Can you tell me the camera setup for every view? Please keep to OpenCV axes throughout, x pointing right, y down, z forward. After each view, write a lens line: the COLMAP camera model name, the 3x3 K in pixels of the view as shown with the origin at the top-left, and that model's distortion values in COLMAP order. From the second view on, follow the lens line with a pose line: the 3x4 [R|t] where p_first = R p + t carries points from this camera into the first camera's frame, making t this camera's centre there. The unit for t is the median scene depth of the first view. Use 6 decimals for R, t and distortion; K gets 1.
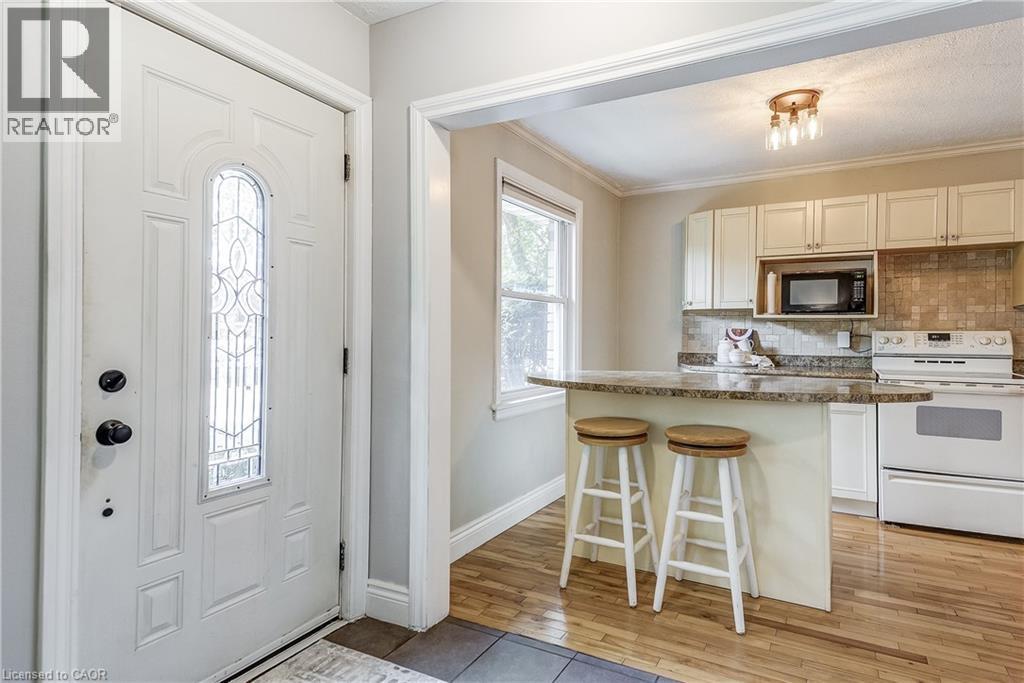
lens RADIAL K [[560.0, 0, 569.2], [0, 560.0, 331.1], [0, 0, 1]] dist [0.061716, -0.002521]
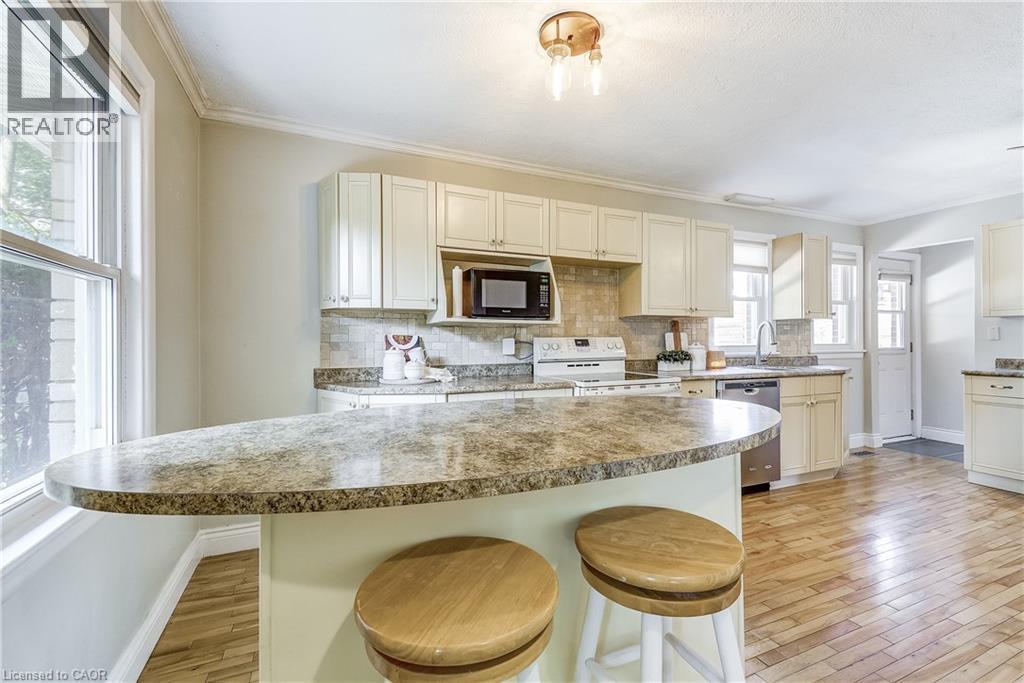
lens RADIAL K [[452.7, 0, 529.2], [0, 452.7, 339.4], [0, 0, 1]] dist [0.033193, -0.013293]
pose [[0.633626, -0.006121, 0.773615, -0.092175], [0.003766, 0.999981, 0.004827, -0.000676], [-0.773630, -0.000145, 0.633637, 0.523156]]
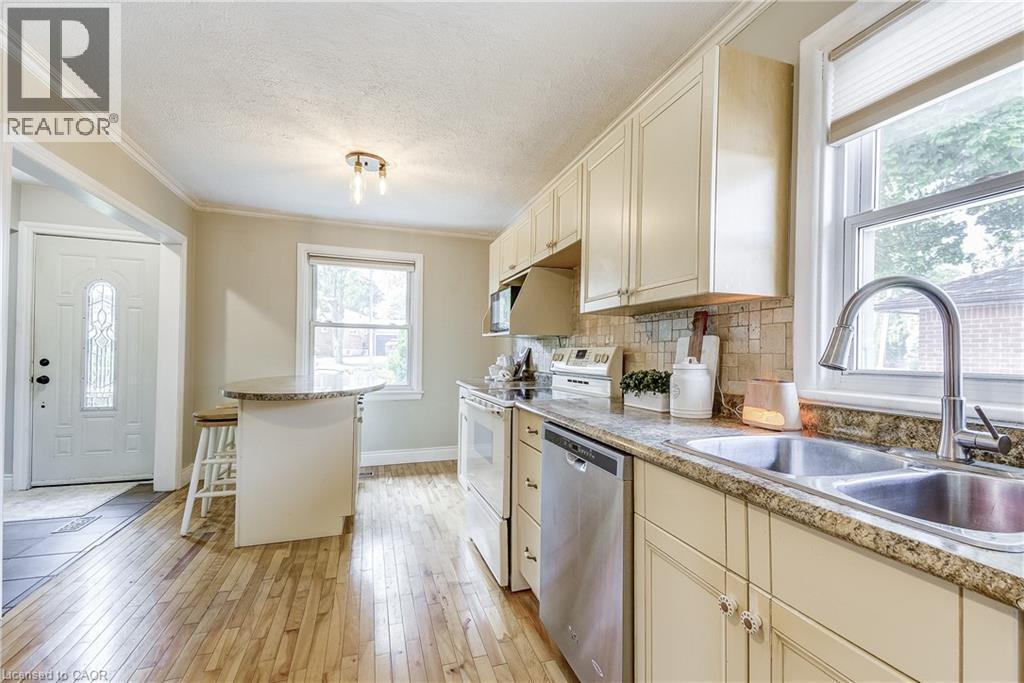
lens RADIAL K [[452.7, 0, 529.2], [0, 452.7, 349.1], [0, 0, 1]] dist [0.033193, -0.013293]
pose [[0.711812, -0.001545, -0.702369, 1.072441], [-0.007467, 0.999924, -0.009767, 0.010057], [0.702331, 0.012197, 0.711746, 0.437559]]
